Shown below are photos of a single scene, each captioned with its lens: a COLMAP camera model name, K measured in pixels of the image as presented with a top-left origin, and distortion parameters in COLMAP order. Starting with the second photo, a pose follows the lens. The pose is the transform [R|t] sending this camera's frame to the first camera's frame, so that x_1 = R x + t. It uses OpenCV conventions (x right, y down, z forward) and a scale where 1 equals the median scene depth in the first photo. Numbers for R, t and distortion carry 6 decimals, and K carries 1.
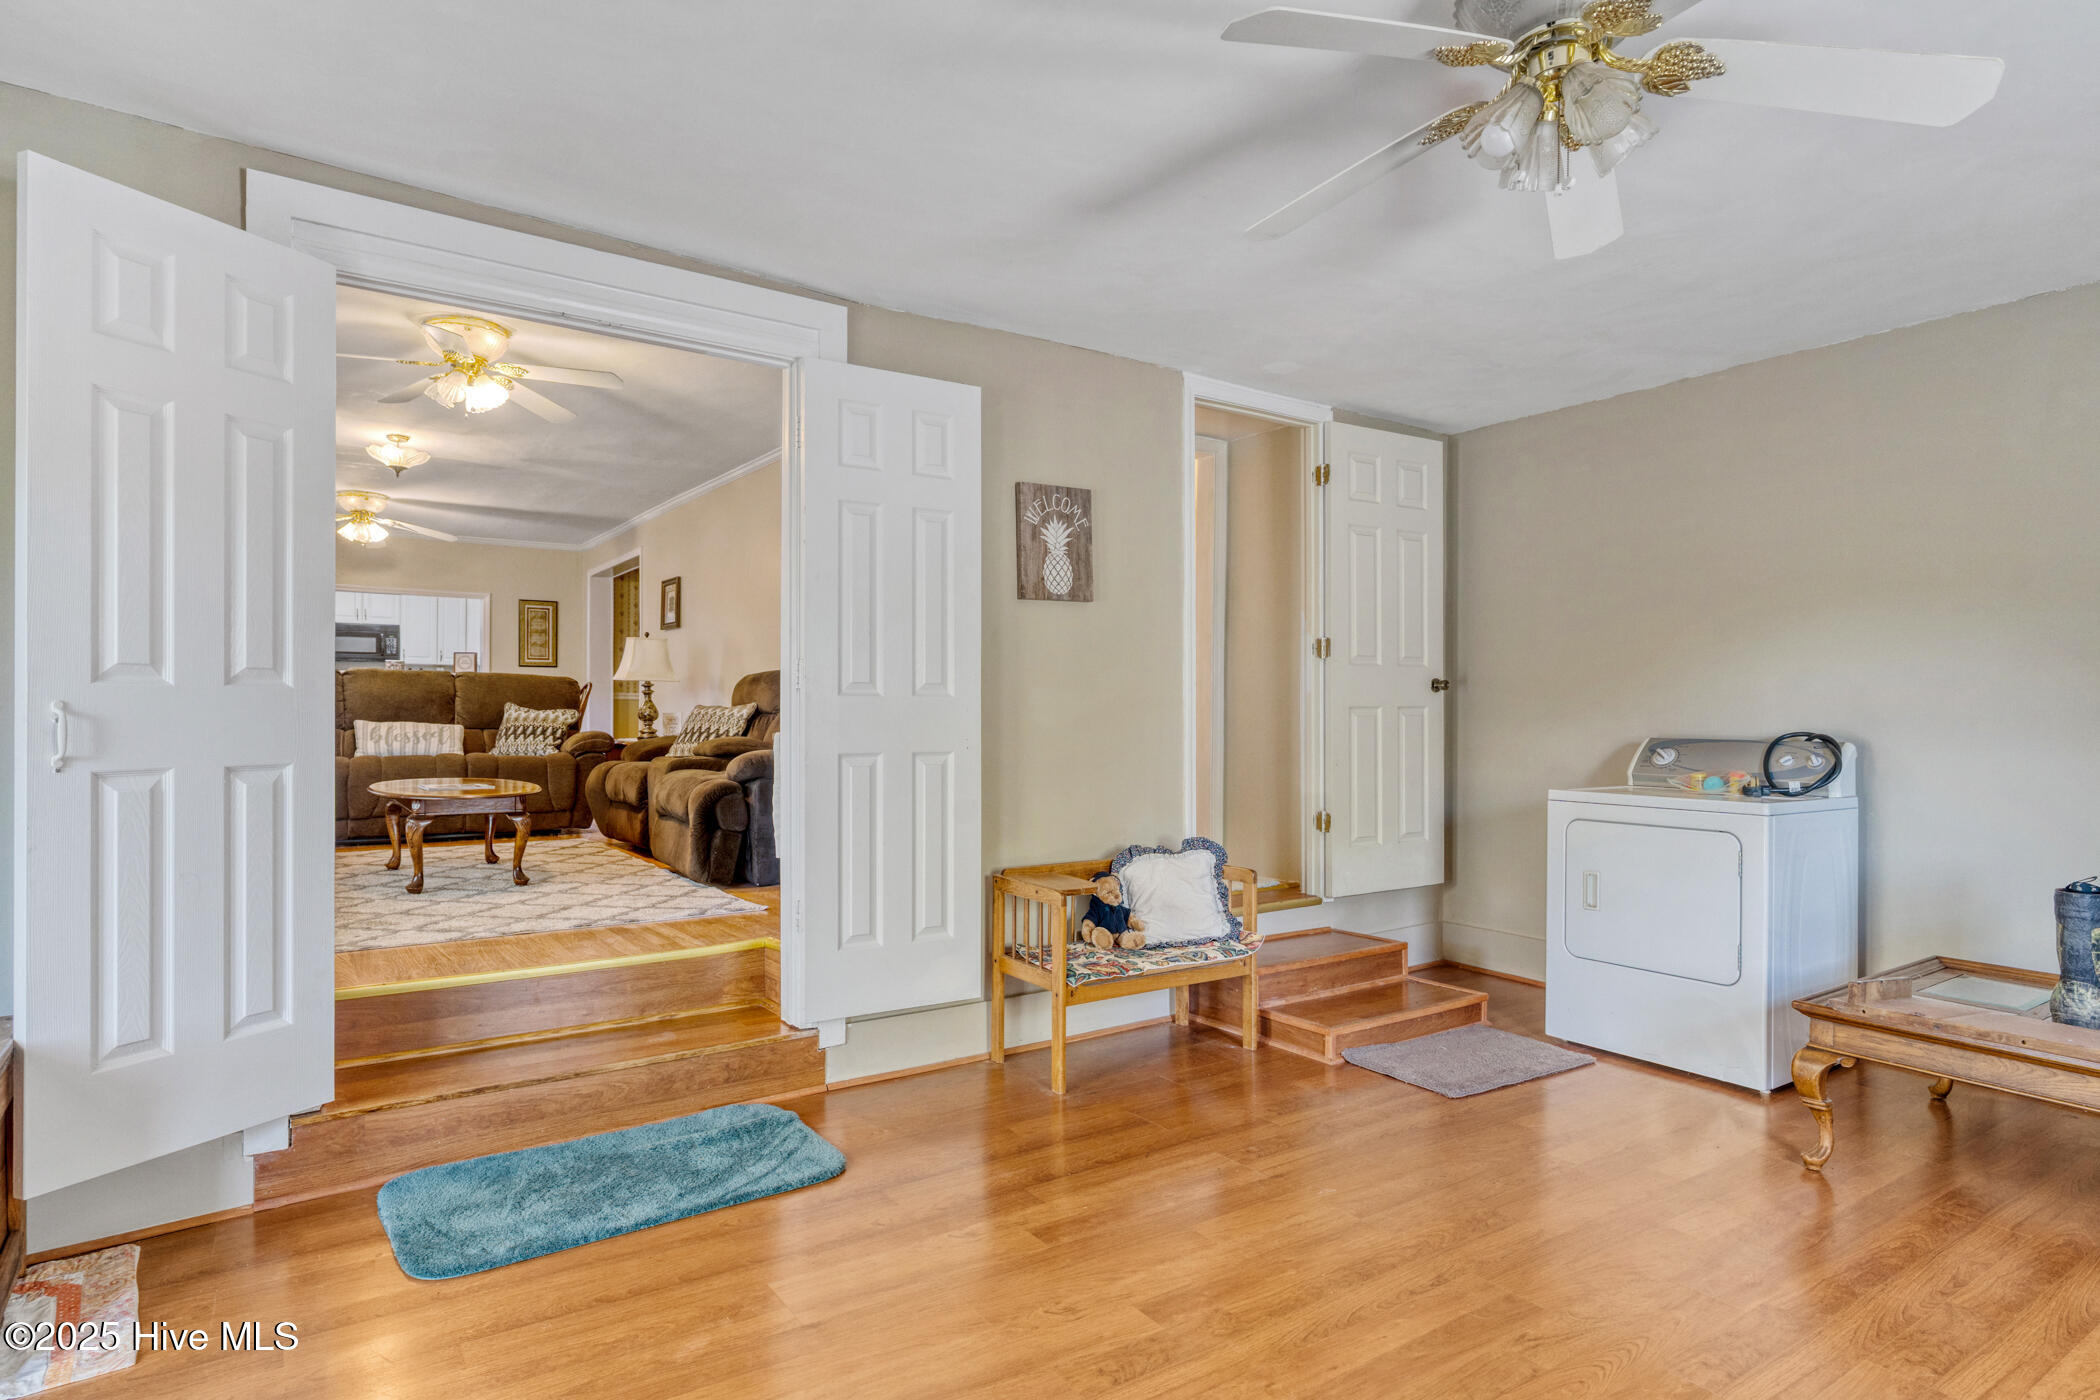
lens RADIAL K [[1135.9, 0, 1053.2], [0, 1135.9, 705.5], [0, 0, 1]] dist [-0.002458, 0.000936]
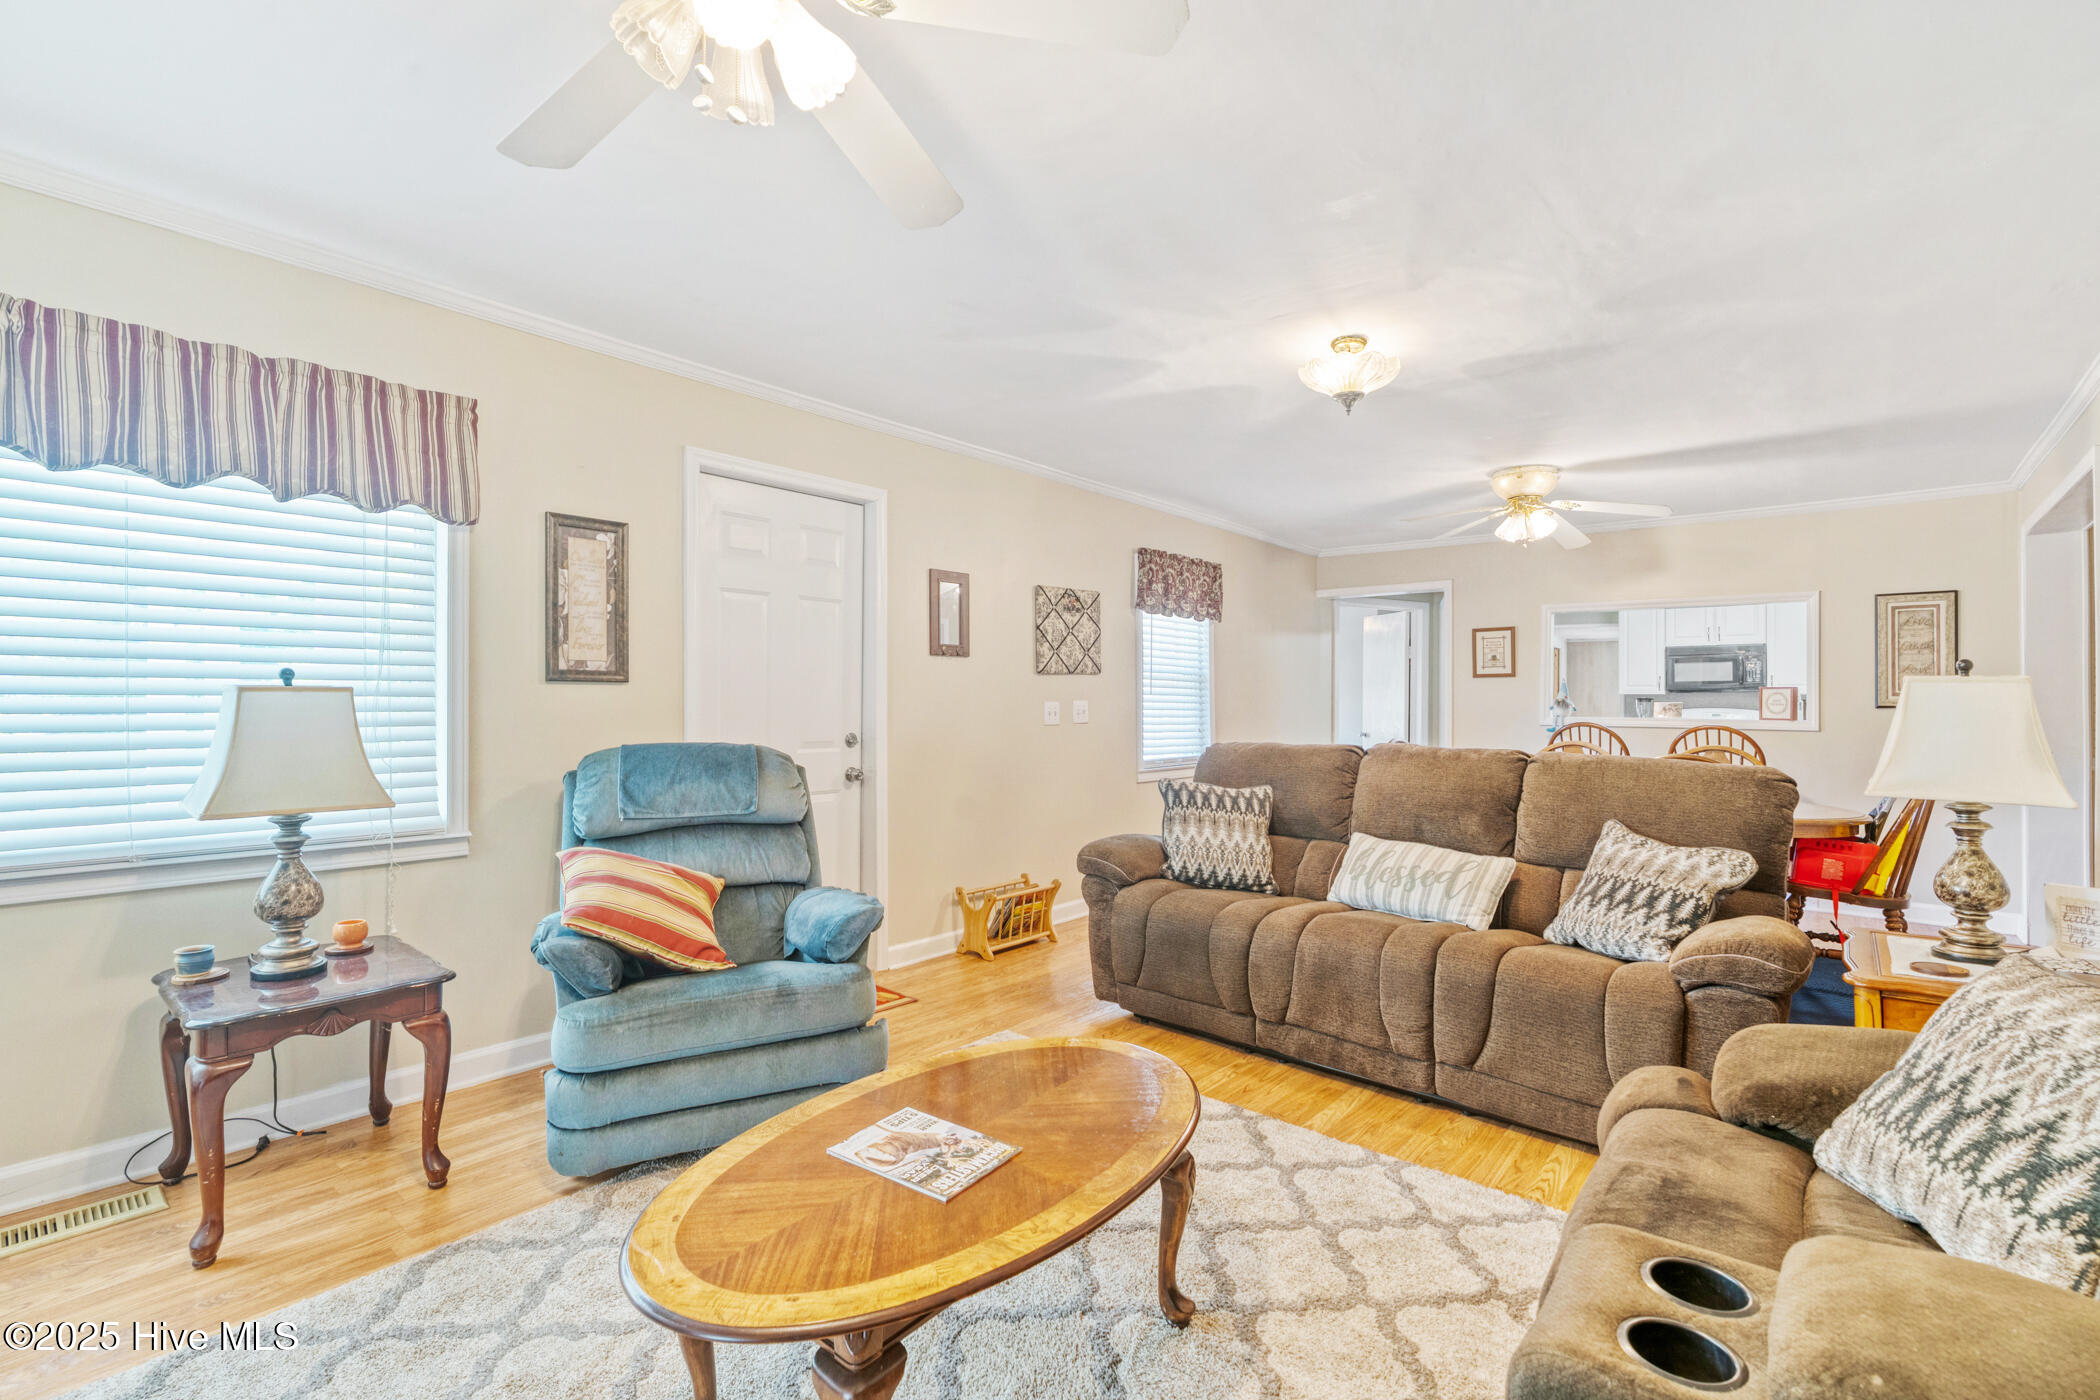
lens RADIAL K [[965.8, 0, 1056.2], [0, 965.8, 697.8], [0, 0, 1]] dist [-0.002946, 0.005892]
pose [[0.261408, -0.009917, -0.965178, -0.261179], [0.002350, 0.999951, -0.009638, -0.095844], [0.965226, 0.000252, 0.261418, 1.223737]]
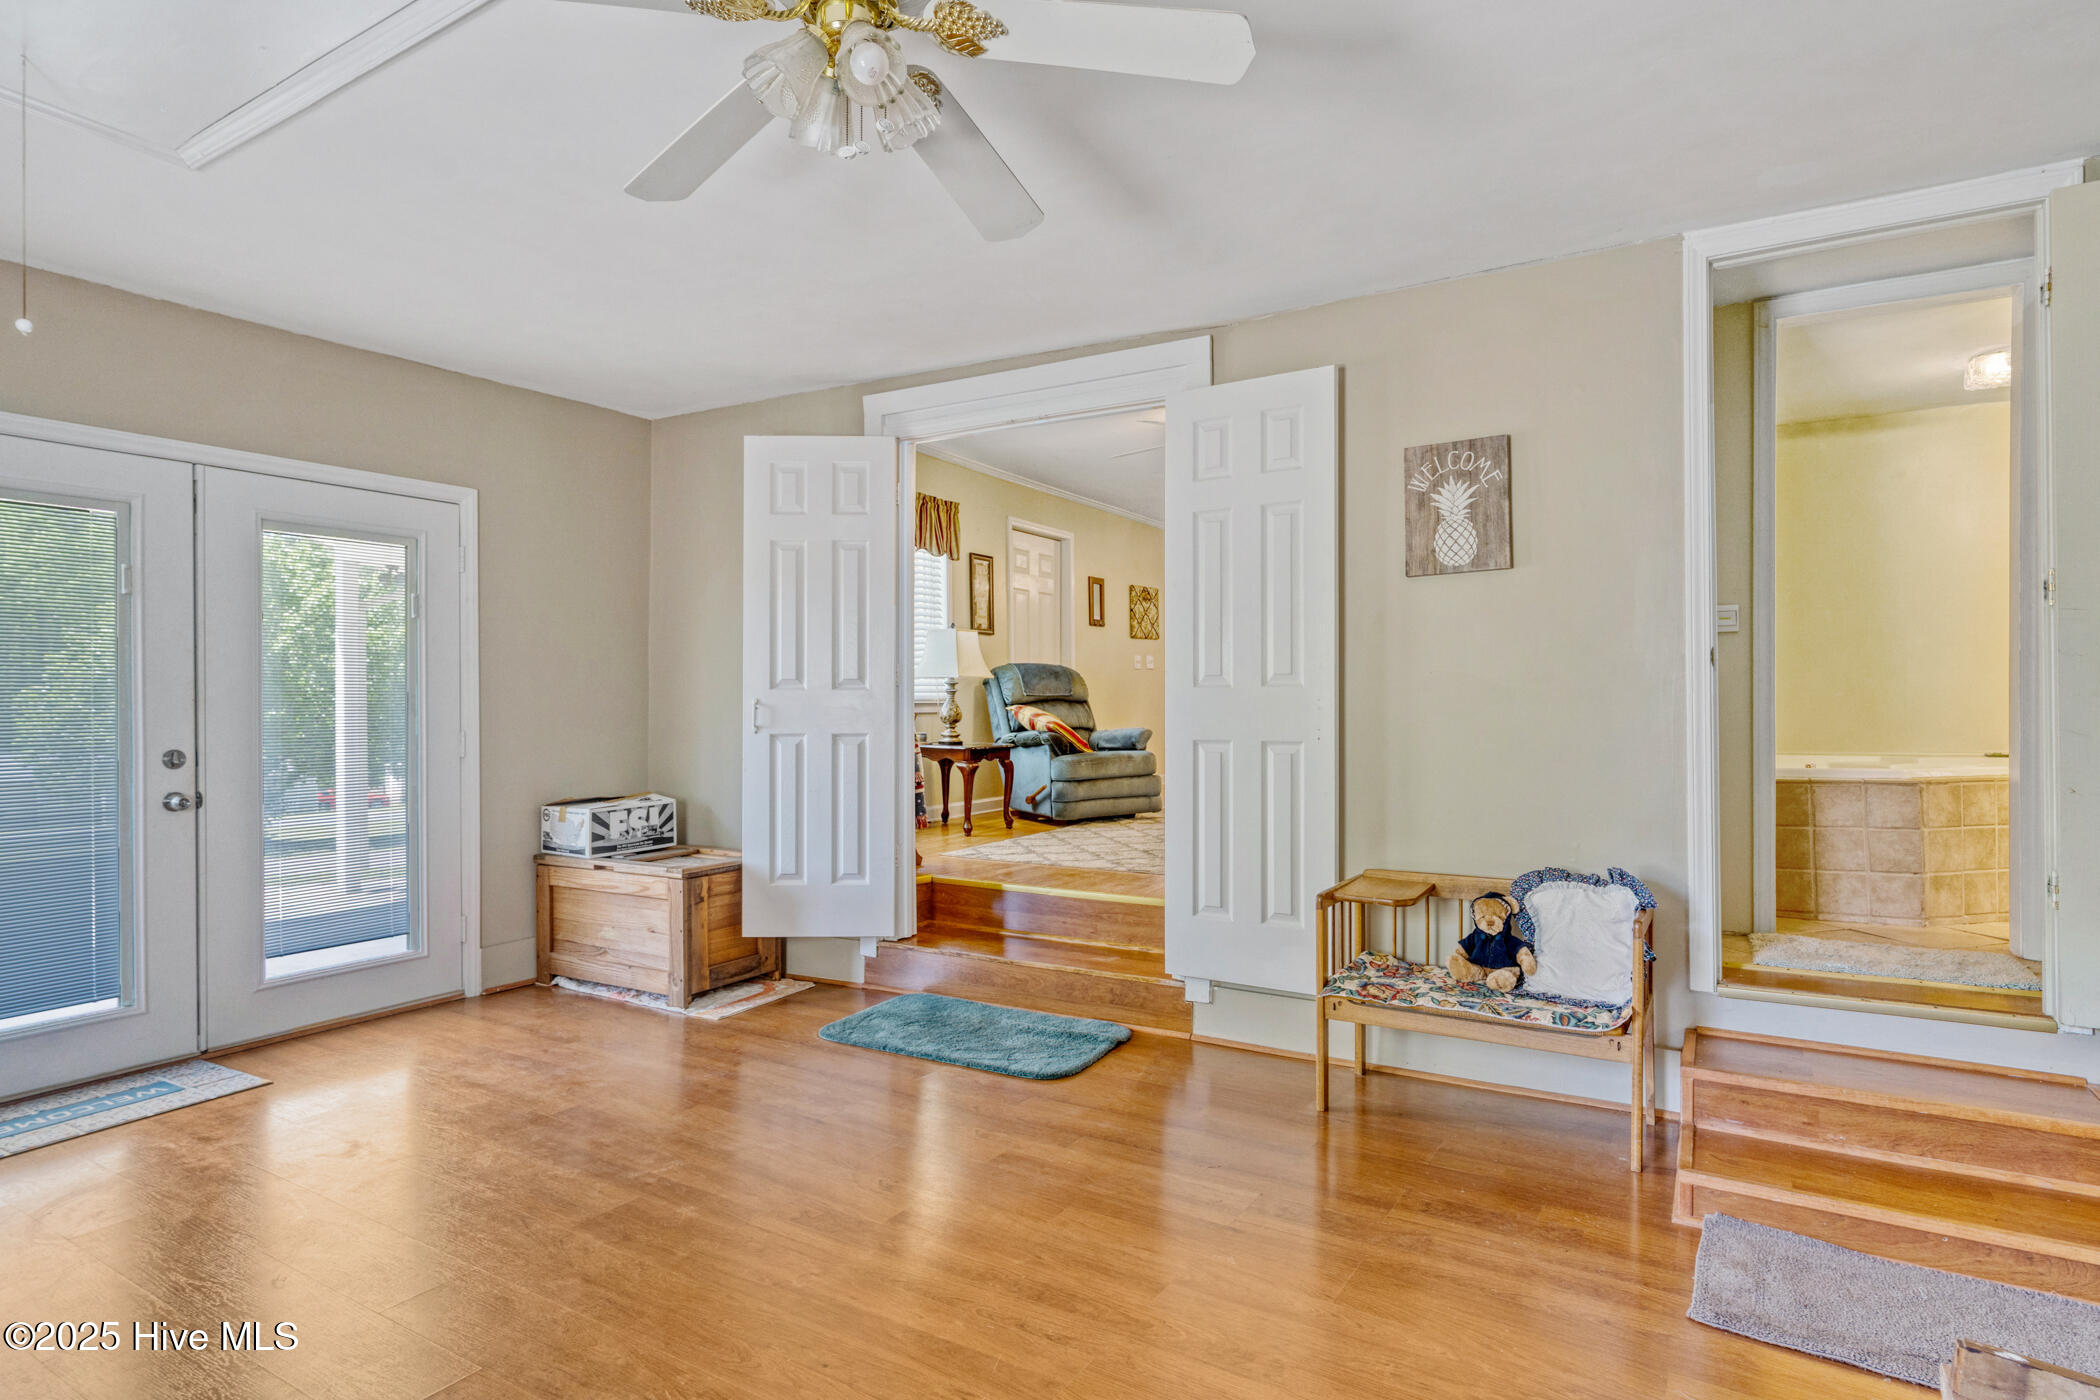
lens RADIAL K [[1115.9, 0, 1050.0], [0, 1115.9, 700.0], [0, 0, 1]] dist [-0.002002, 0.000056]
pose [[0.405627, -0.007651, -0.914007, 0.668425], [0.007567, 0.999959, -0.005012, 0.006599], [0.914007, -0.004883, 0.405669, 0.376872]]
